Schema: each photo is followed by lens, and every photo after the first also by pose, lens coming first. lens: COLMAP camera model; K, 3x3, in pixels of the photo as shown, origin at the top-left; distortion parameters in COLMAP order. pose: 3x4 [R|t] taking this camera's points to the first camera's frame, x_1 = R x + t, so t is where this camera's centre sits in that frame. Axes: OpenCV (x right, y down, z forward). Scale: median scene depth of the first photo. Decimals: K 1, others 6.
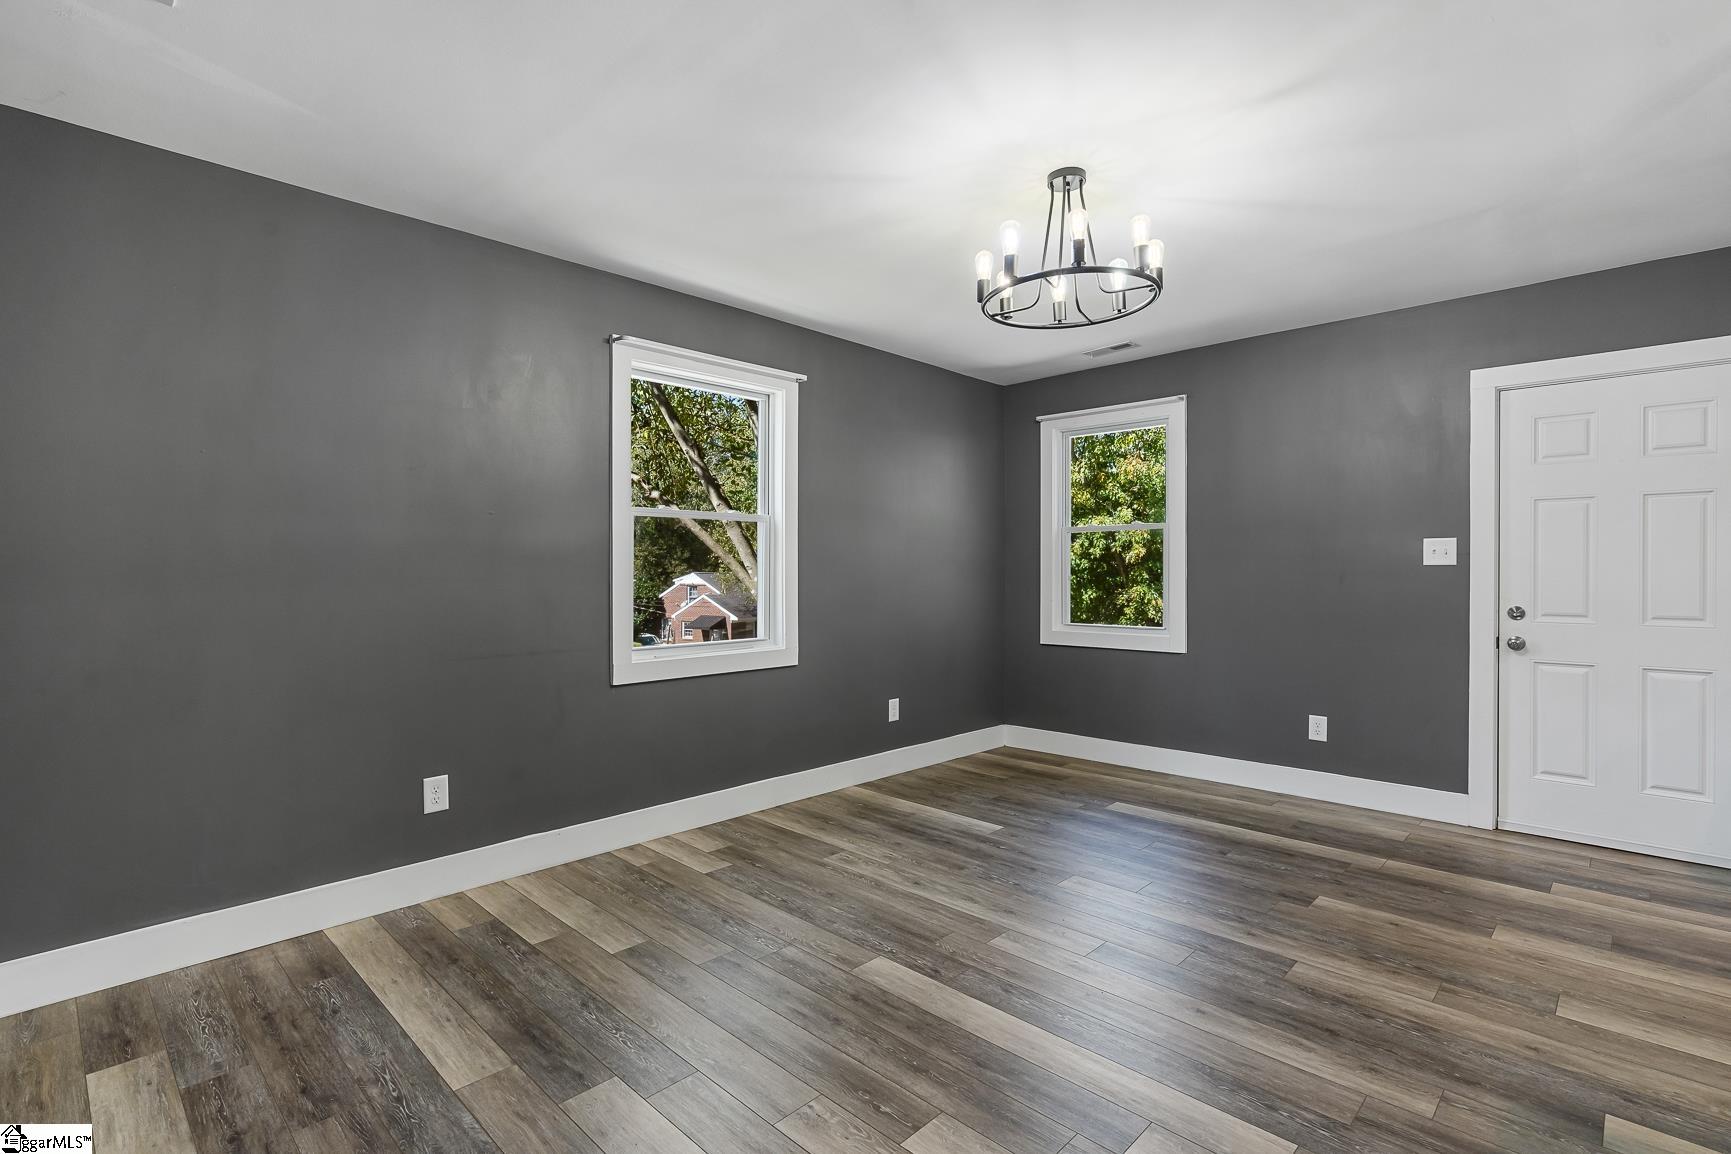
lens RADIAL K [[803.7, 0, 882.0], [0, 803.7, 578.1], [0, 0, 1]] dist [-0.001071, 0.000766]
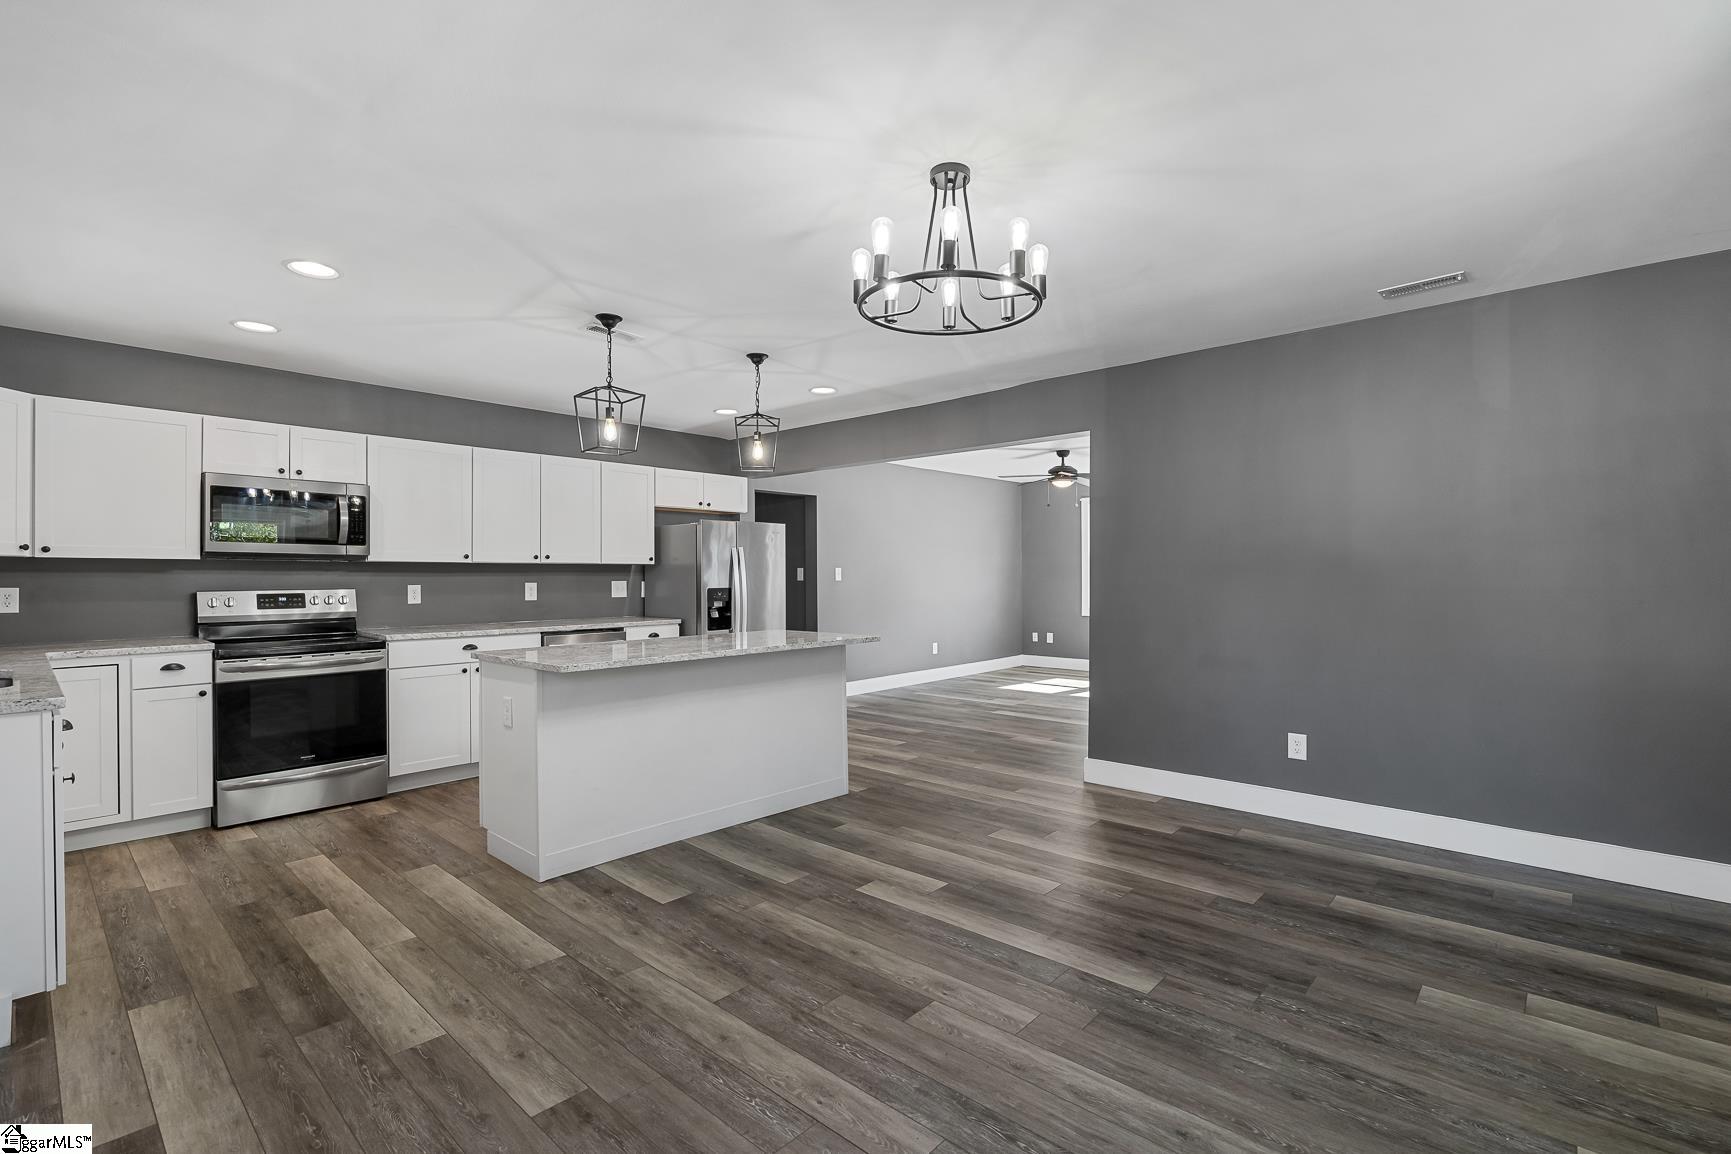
lens RADIAL K [[803.7, 0, 882.0], [0, 803.7, 578.1], [0, 0, 1]] dist [-0.001071, 0.000766]
pose [[-0.999457, 0.006400, -0.032336, 0.347287], [0.005884, 0.999854, 0.016030, -0.042201], [0.032434, 0.015831, -0.999348, 1.968839]]
